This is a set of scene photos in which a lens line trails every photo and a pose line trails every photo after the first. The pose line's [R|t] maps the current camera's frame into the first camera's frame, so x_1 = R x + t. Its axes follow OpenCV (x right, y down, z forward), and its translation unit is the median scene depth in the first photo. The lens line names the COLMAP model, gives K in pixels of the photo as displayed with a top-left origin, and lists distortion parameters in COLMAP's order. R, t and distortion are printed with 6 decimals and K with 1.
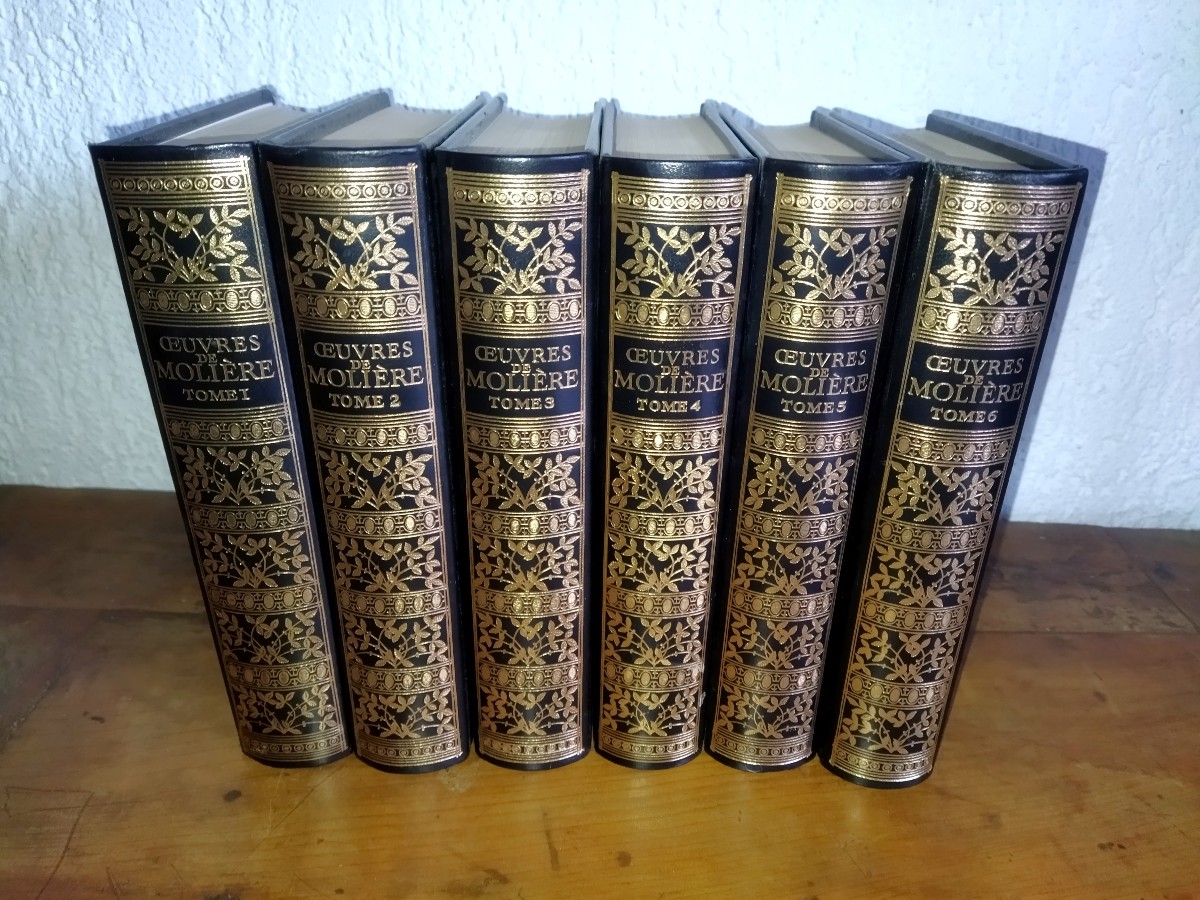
lens RADIAL K [[966.9, 0, 607.1], [0, 966.9, 454.9], [0, 0, 1]] dist [-0.004553, 0.002964]
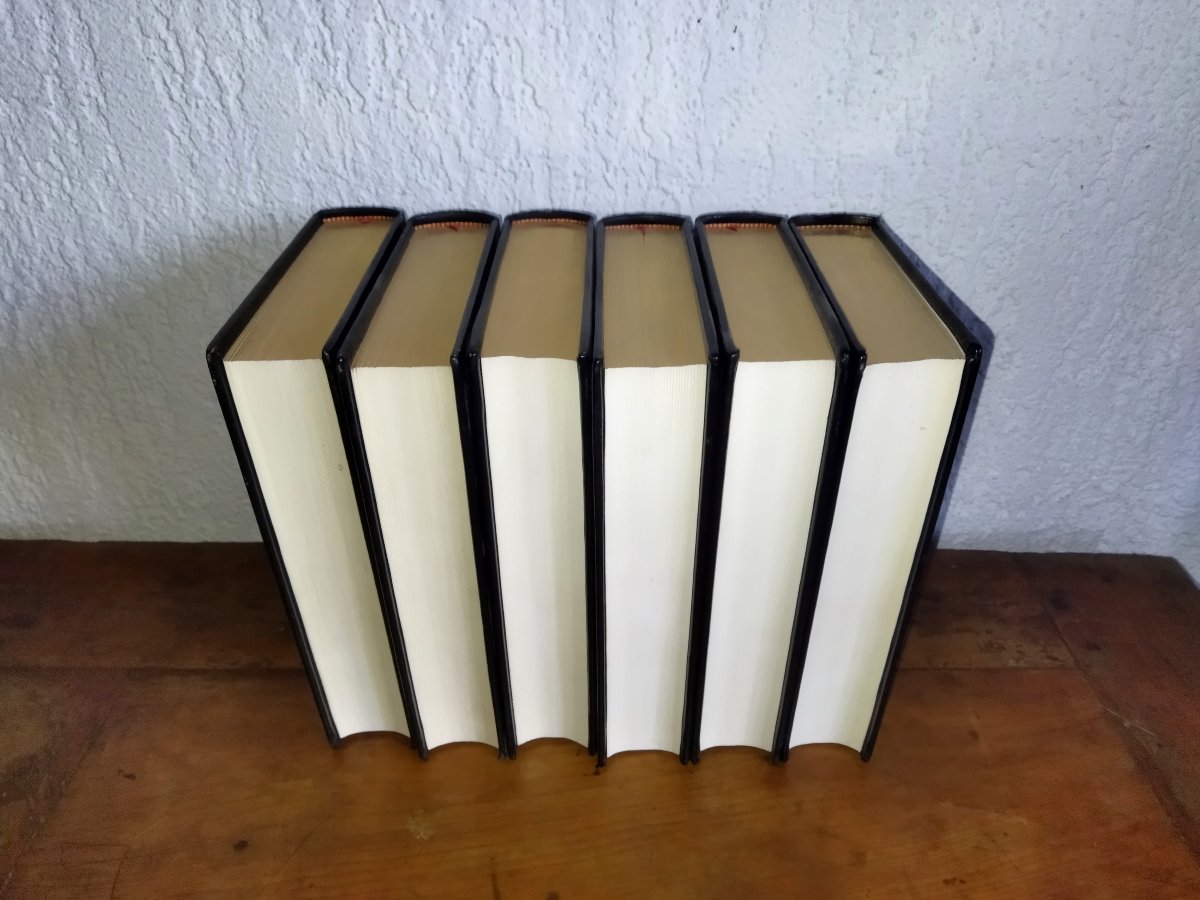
lens RADIAL K [[962.1, 0, 608.6], [0, 962.1, 450.1], [0, 0, 1]] dist [0.111252, -0.165480]
pose [[0.999137, -0.024960, -0.033193, 0.102687], [0.028640, 0.992896, 0.115483, -0.212072], [0.030075, -0.116334, 0.992755, -0.129871]]
